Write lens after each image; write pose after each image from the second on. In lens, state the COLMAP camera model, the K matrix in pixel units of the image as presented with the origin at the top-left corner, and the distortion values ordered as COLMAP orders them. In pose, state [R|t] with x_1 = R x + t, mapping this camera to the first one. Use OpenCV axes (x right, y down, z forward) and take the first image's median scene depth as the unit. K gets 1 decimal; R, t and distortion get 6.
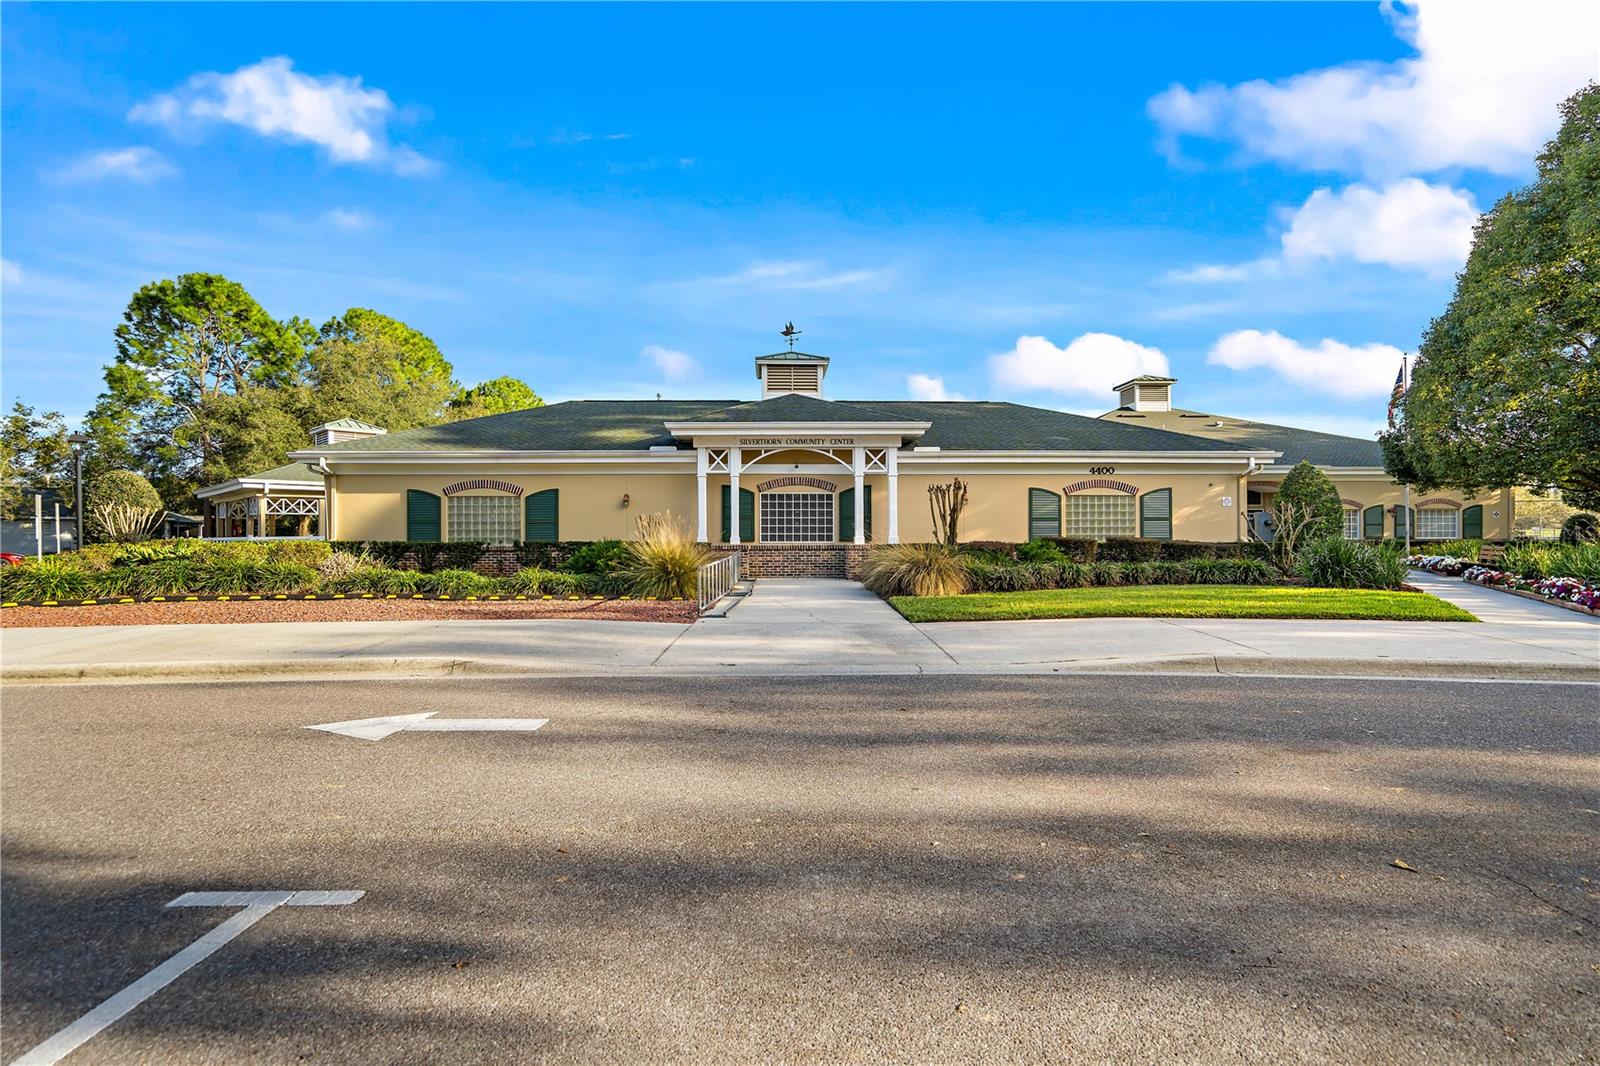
lens RADIAL K [[735.9, 0, 799.3], [0, 735.9, 537.4], [0, 0, 1]] dist [0.005615, 0.000722]
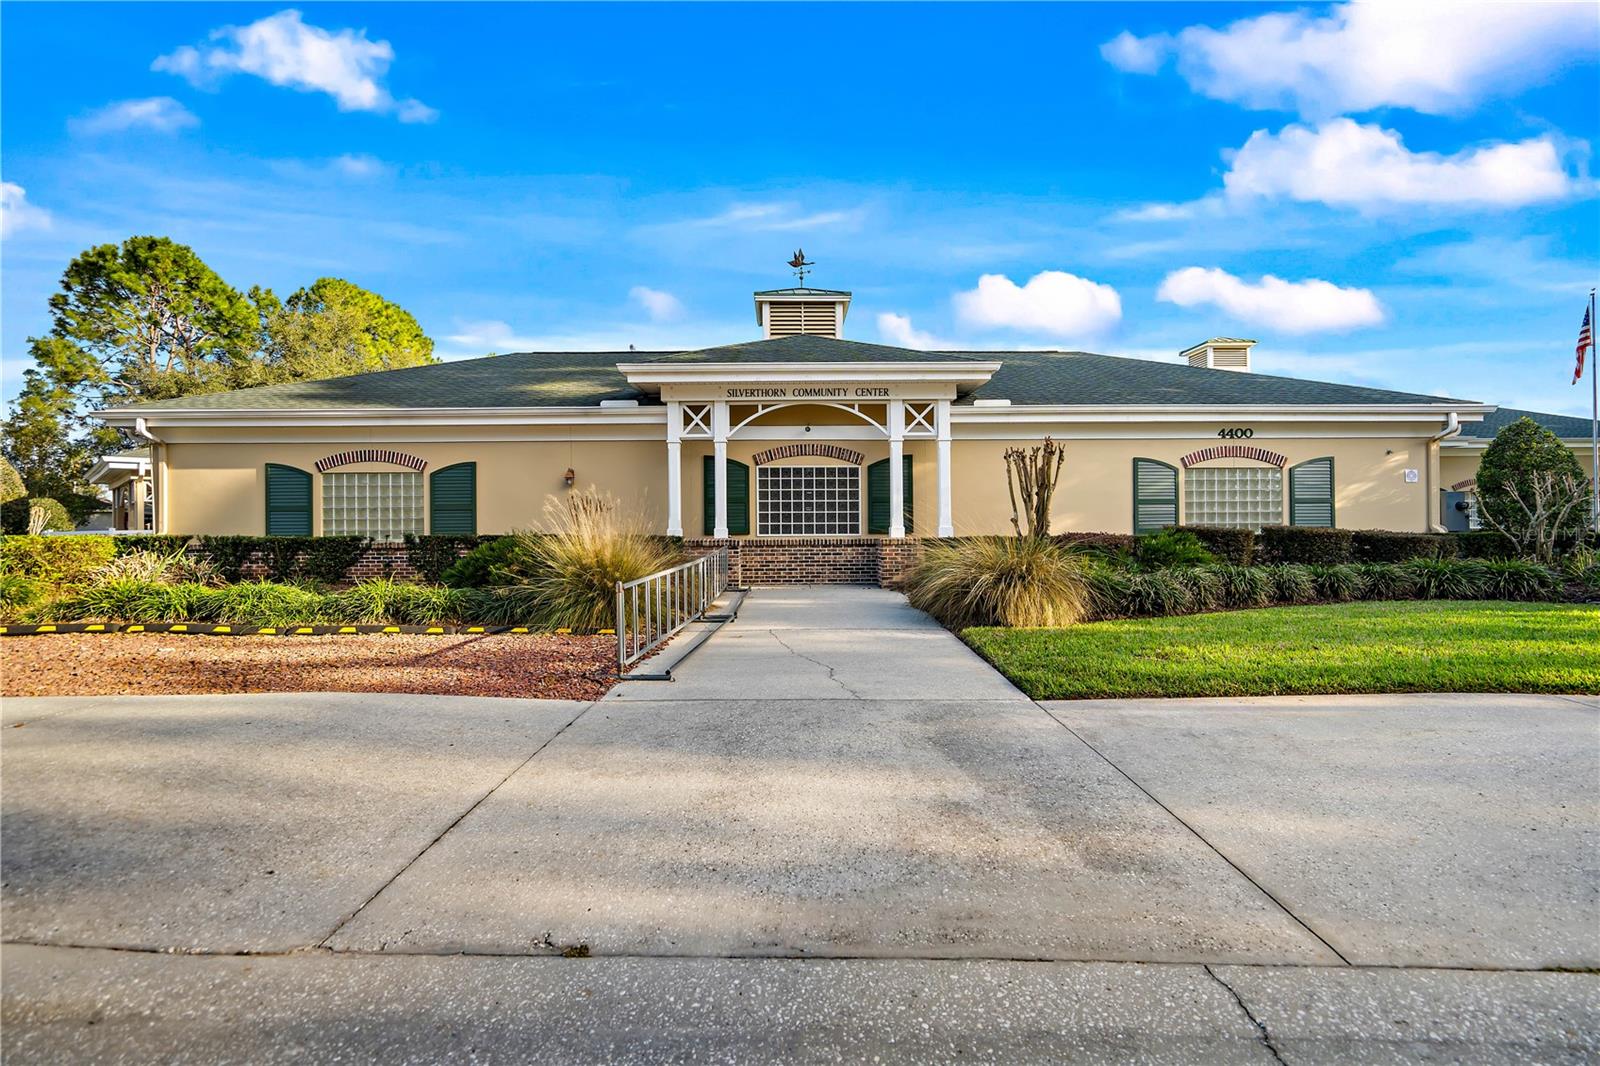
lens RADIAL K [[735.9, 0, 802.0], [0, 735.9, 528.2], [0, 0, 1]] dist [0.005615, 0.000722]
pose [[0.999827, -0.003872, -0.018199, 0.003191], [0.003864, 0.999992, -0.000449, 0.000162], [0.018200, 0.000378, 0.999834, 0.287785]]
